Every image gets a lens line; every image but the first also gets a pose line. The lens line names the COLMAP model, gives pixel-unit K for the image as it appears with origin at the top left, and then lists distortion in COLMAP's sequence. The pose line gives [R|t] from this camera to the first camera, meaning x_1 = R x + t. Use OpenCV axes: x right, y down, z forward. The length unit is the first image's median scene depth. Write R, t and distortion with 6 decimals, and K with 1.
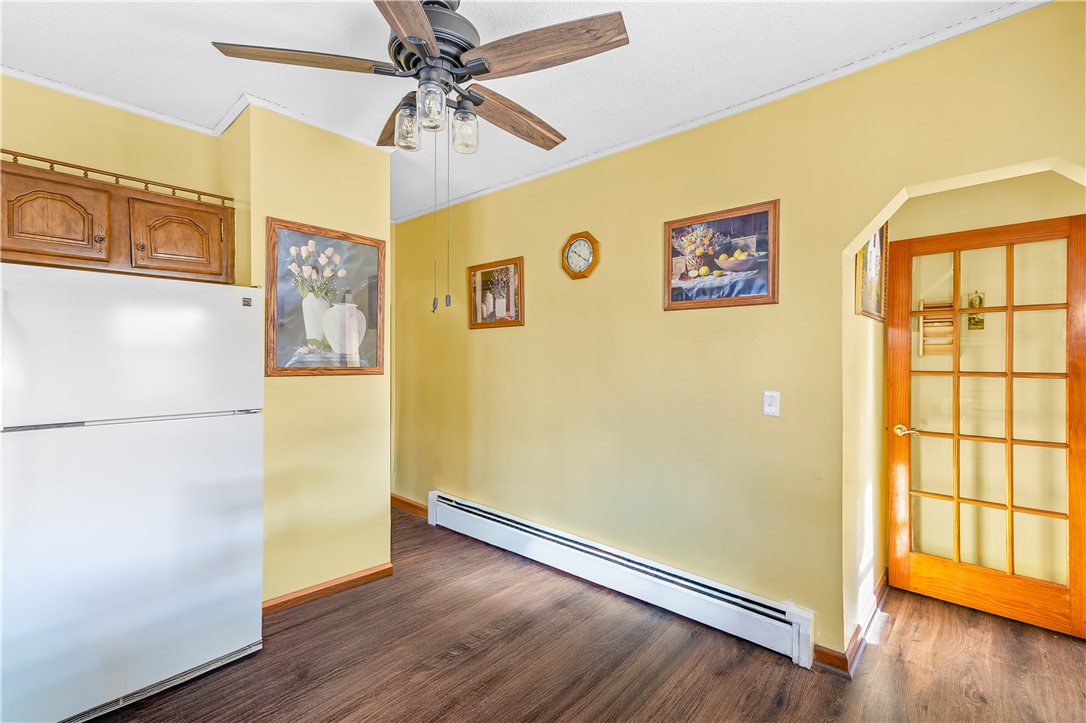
lens RADIAL K [[489.8, 0, 540.0], [0, 489.8, 363.6], [0, 0, 1]] dist [0.022460, 0.000547]
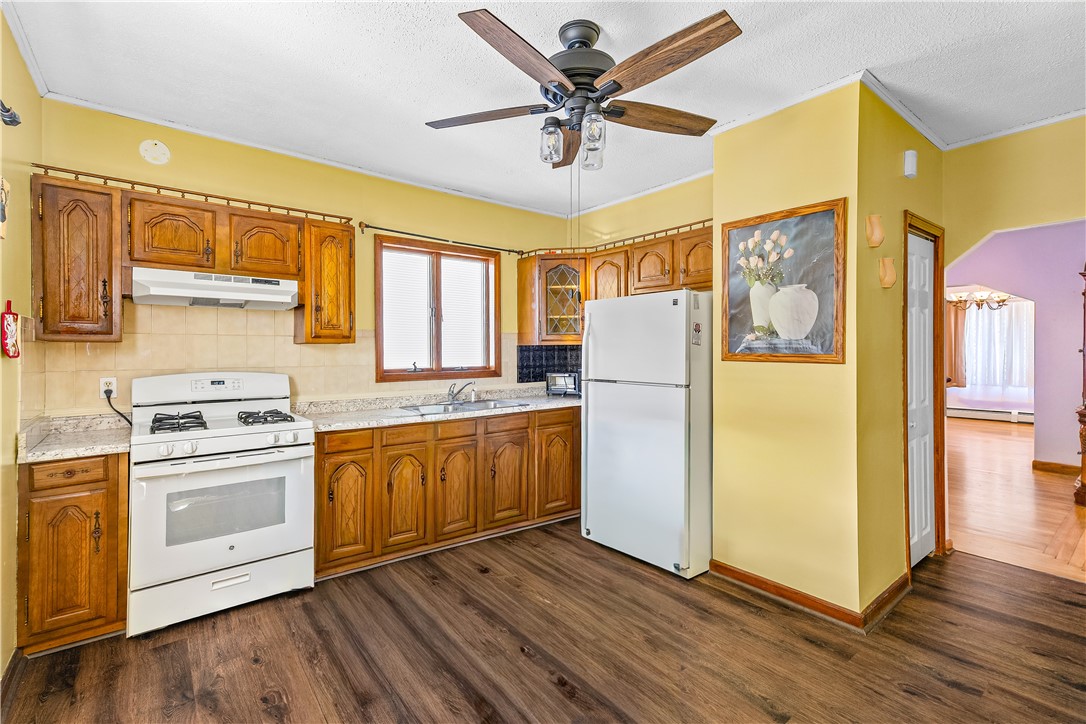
lens RADIAL K [[489.8, 0, 540.2], [0, 489.8, 350.1], [0, 0, 1]] dist [0.022460, 0.000547]
pose [[-0.161686, -0.000468, -0.986842, 0.624786], [-0.010606, 0.999943, 0.001264, 0.004157], [0.986785, 0.010671, -0.161682, 0.714939]]
